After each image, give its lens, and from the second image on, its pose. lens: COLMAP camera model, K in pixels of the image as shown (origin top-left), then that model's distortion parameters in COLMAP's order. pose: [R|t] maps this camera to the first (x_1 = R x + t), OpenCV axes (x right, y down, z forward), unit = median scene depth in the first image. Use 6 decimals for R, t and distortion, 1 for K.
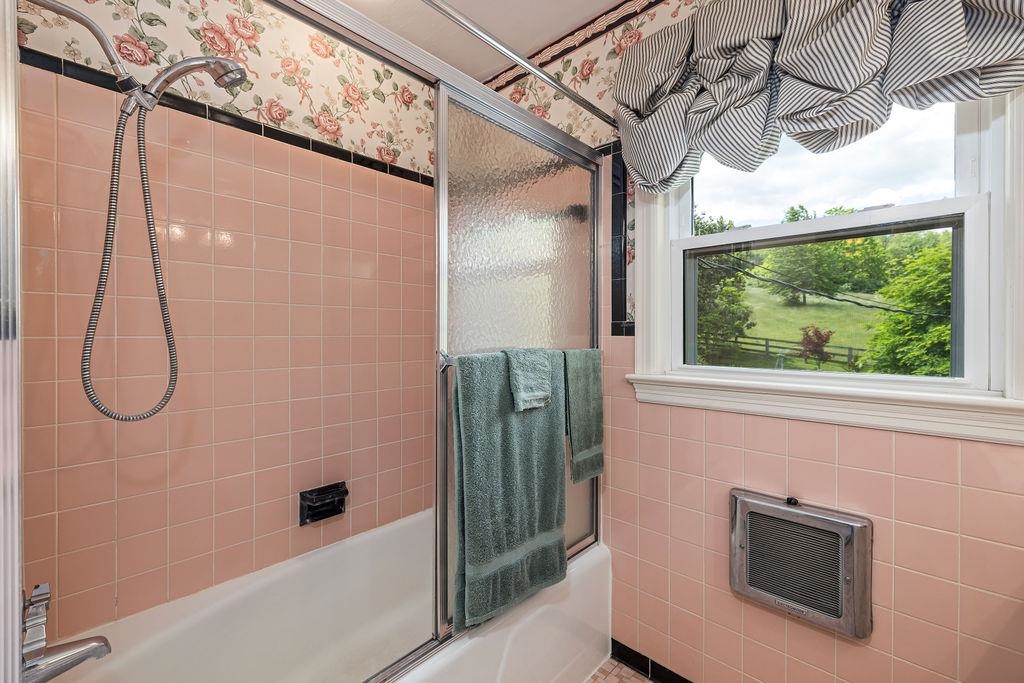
lens RADIAL K [[428.2, 0, 510.1], [0, 428.2, 333.3], [0, 0, 1]] dist [-0.000769, -0.000166]
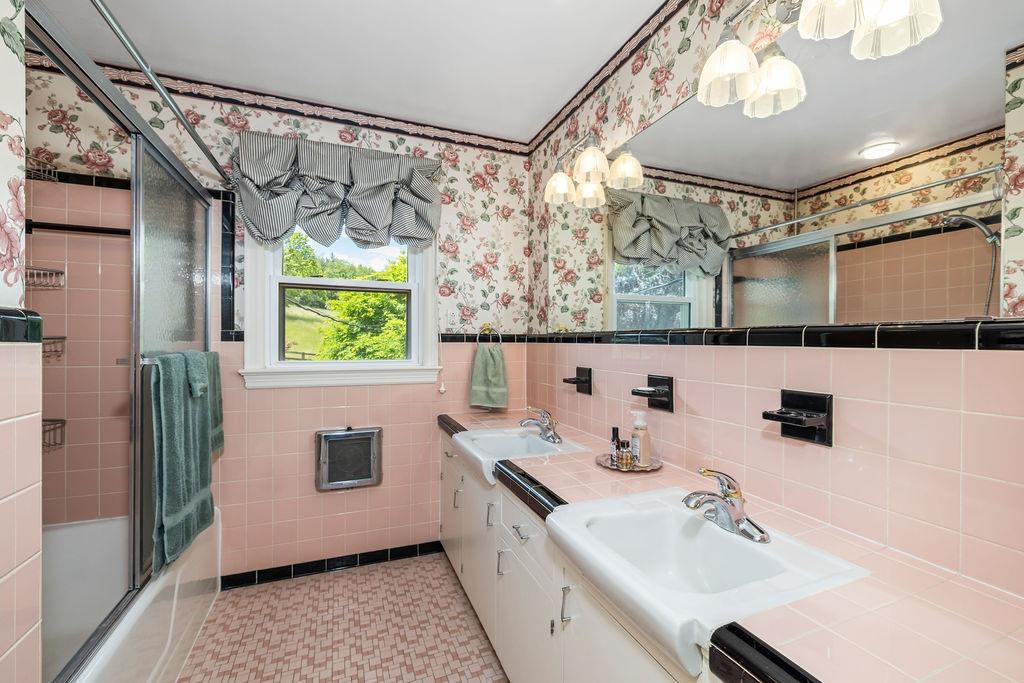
lens RADIAL K [[428.2, 0, 511.1], [0, 428.2, 341.0], [0, 0, 1]] dist [-0.000769, -0.000166]
pose [[0.426423, -0.000419, 0.904524, -0.578667], [-0.000652, 0.999999, 0.000771, 0.003041], [-0.904524, -0.000919, 0.426422, -0.350552]]
